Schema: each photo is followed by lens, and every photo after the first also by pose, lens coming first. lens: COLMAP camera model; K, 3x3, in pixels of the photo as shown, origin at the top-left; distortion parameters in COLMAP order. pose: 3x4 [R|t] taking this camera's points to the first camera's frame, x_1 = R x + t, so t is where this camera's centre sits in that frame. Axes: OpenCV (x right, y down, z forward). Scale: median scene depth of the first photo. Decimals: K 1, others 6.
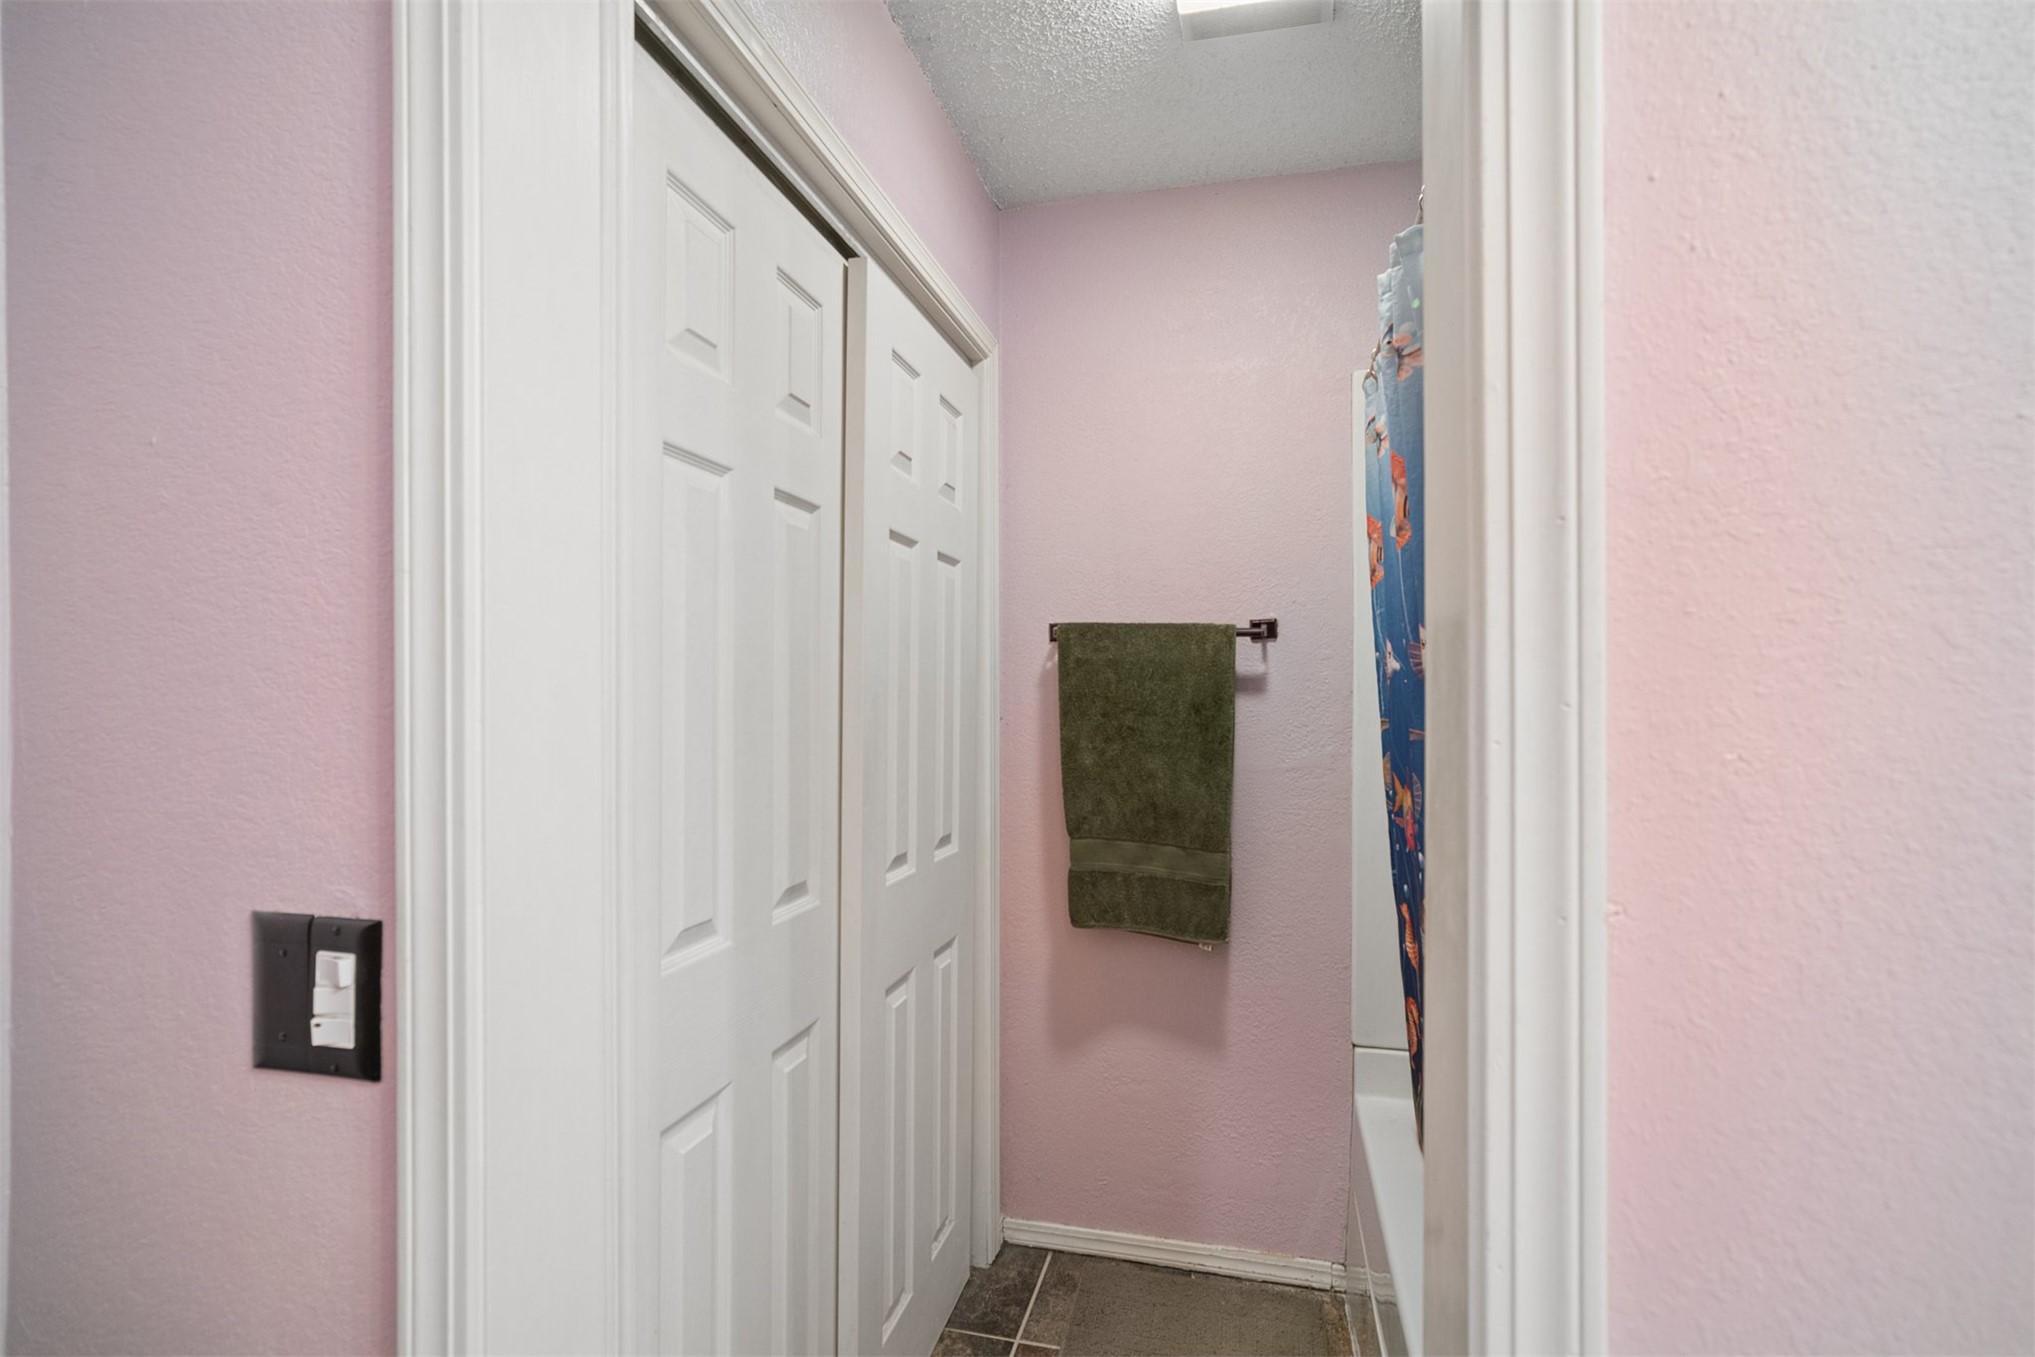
lens RADIAL K [[948.0, 0, 1028.1], [0, 948.0, 690.5], [0, 0, 1]] dist [-0.014208, 0.001093]
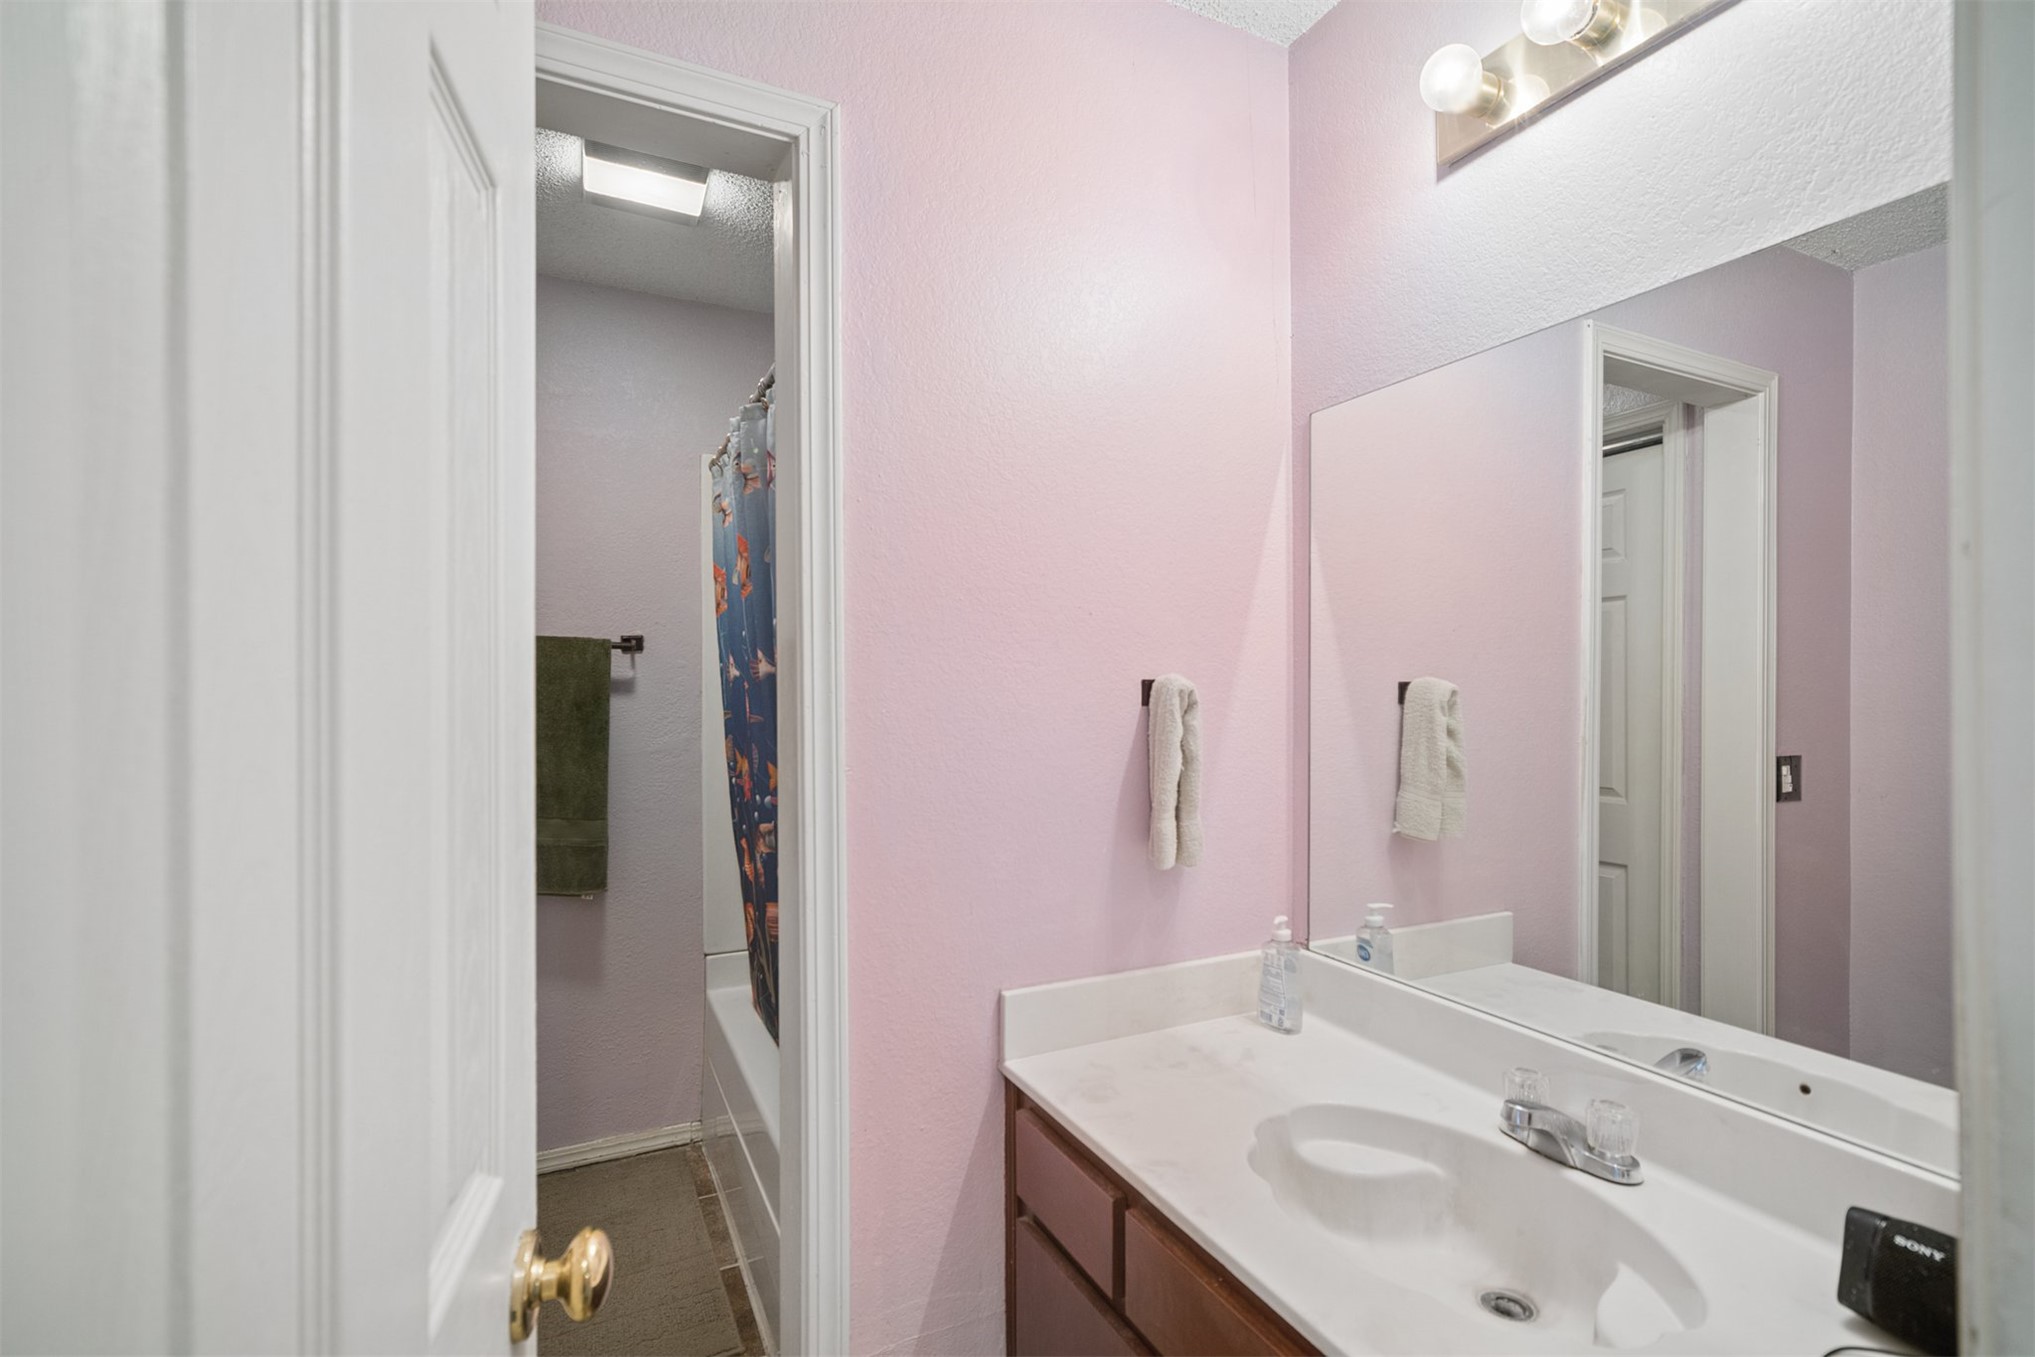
lens RADIAL K [[948.0, 0, 1025.5], [0, 948.0, 691.4], [0, 0, 1]] dist [-0.014208, 0.001093]
pose [[0.766096, -0.005072, 0.642706, -0.170003], [0.006289, 0.999980, 0.000394, 0.003174], [-0.642695, 0.003740, 0.766113, -0.327095]]
